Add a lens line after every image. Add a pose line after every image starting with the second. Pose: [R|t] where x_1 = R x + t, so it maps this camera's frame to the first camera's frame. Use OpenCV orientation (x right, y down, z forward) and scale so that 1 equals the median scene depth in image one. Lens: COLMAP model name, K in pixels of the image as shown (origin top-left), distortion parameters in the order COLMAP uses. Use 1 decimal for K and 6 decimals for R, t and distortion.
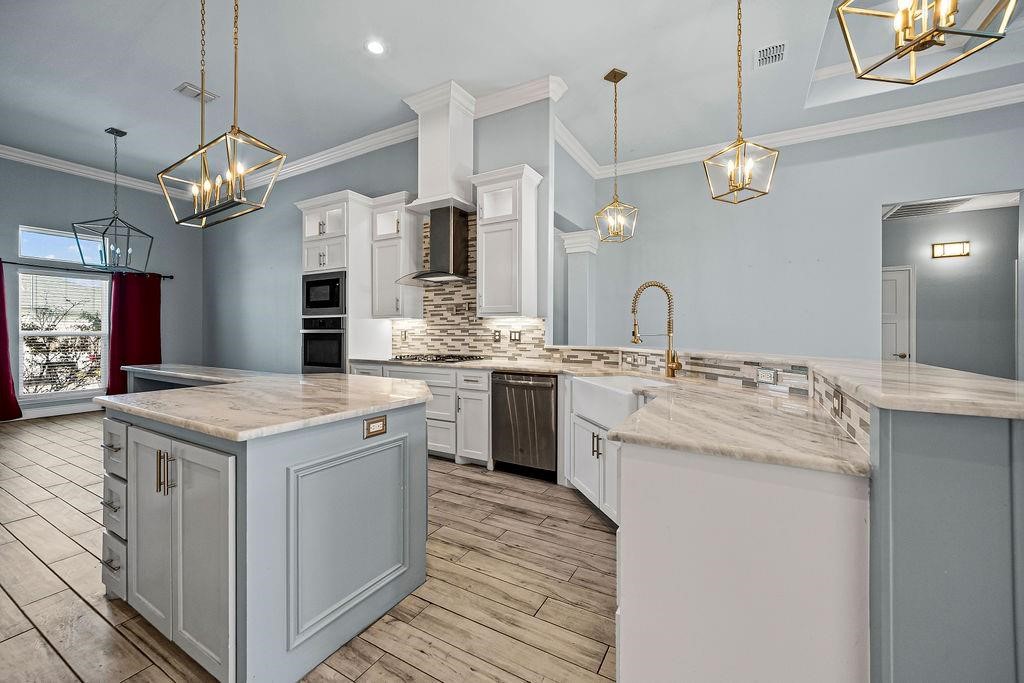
lens RADIAL K [[405.9, 0, 514.8], [0, 405.9, 331.2], [0, 0, 1]] dist [0.000012, 0.000338]
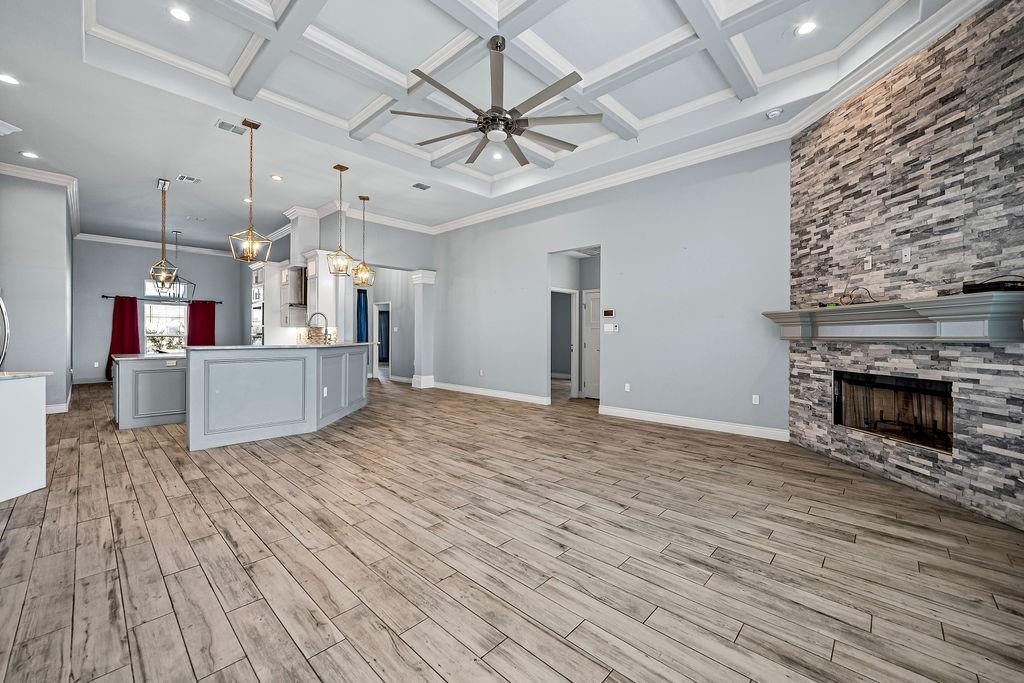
lens RADIAL K [[406.5, 0, 514.8], [0, 406.5, 336.5], [0, 0, 1]] dist [-0.015199, 0.006570]
pose [[0.971882, 0.001183, -0.235466, 1.240291], [-0.000331, 0.999993, 0.003657, 0.003669], [0.235468, -0.003476, 0.971876, -0.590183]]
